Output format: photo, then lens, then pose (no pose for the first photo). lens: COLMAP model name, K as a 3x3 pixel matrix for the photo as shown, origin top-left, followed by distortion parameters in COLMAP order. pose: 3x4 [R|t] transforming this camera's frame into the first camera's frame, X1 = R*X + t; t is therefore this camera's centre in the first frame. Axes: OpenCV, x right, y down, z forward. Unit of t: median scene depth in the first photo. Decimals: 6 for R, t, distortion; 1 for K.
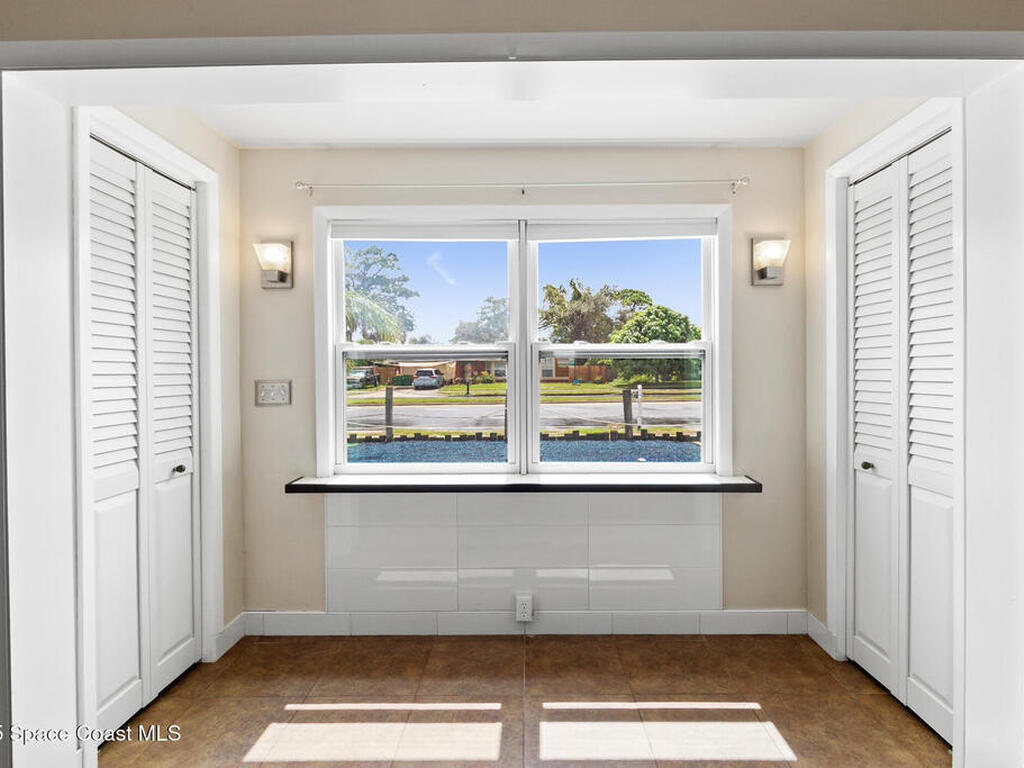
lens RADIAL K [[529.8, 0, 516.8], [0, 529.8, 376.0], [0, 0, 1]] dist [-0.012644, -0.000579]
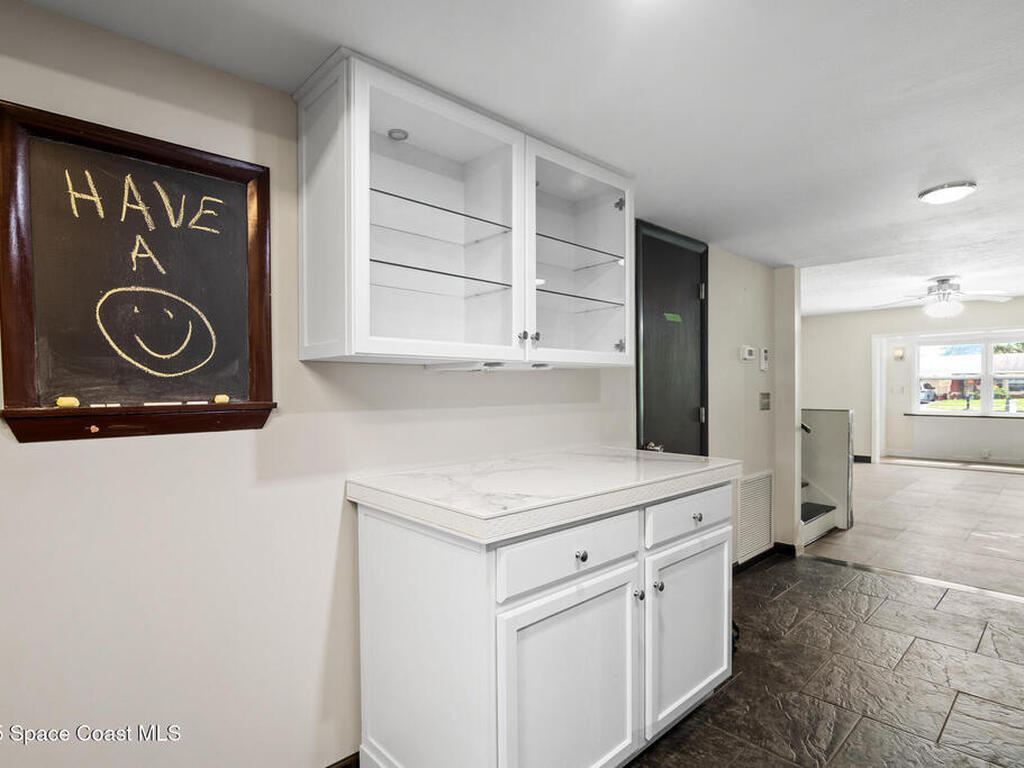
lens RADIAL K [[529.8, 0, 516.8], [0, 529.8, 376.0], [0, 0, 1]] dist [-0.012644, -0.000579]
pose [[0.694287, -0.011723, -0.719603, 0.018093], [-0.007666, 0.999690, -0.023682, 0.002789], [0.719658, 0.021959, 0.693982, -0.182295]]
